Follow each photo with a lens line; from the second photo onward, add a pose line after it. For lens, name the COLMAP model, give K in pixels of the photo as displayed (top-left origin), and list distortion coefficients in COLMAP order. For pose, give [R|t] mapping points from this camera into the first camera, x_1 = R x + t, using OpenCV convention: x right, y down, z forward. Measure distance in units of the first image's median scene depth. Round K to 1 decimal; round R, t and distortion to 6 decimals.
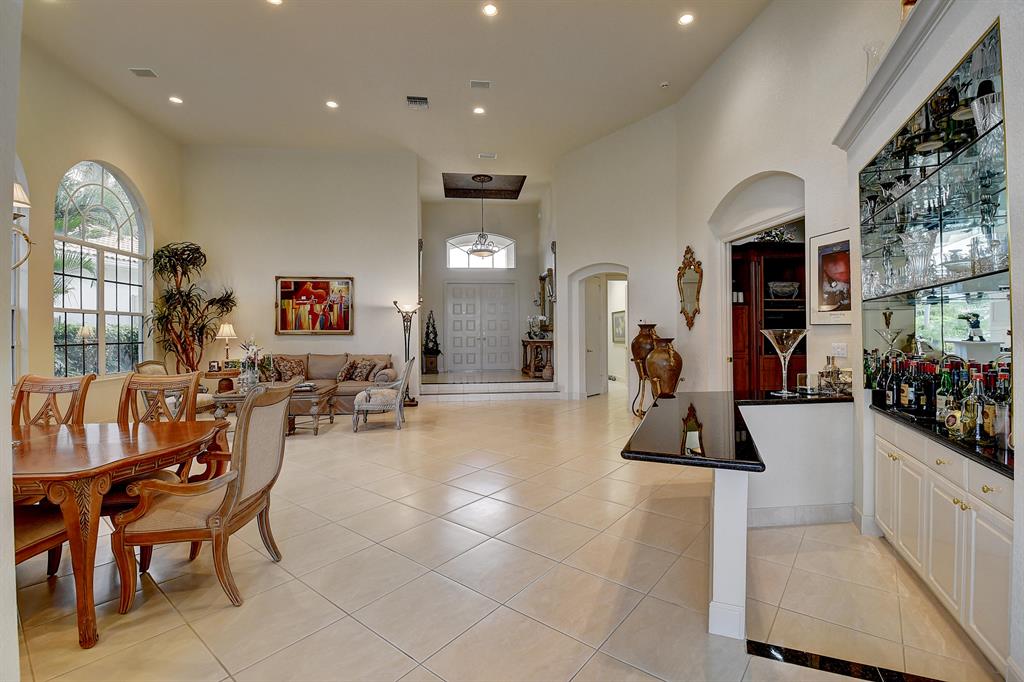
lens RADIAL K [[451.2, 0, 512.5], [0, 451.2, 336.4], [0, 0, 1]] dist [-0.013222, -0.002377]
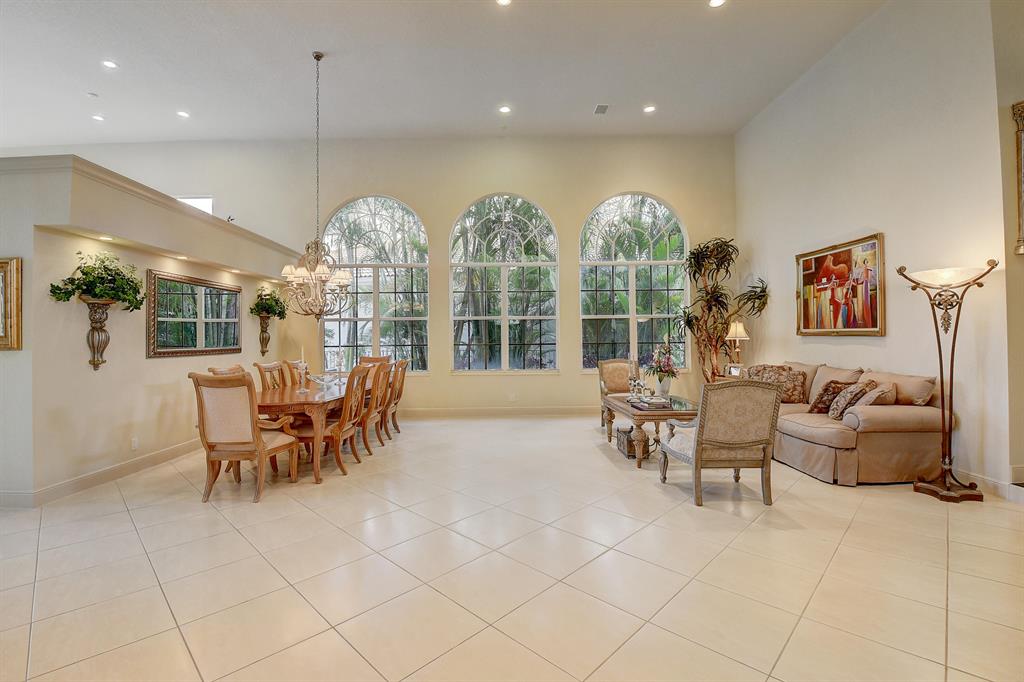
lens RADIAL K [[451.2, 0, 518.5], [0, 451.2, 335.4], [0, 0, 1]] dist [-0.013222, -0.002377]
pose [[-0.102954, 0.006144, -0.994667, 0.244993], [-0.000593, 0.999980, 0.006238, -0.007684], [0.994686, 0.001233, -0.102948, 0.614885]]
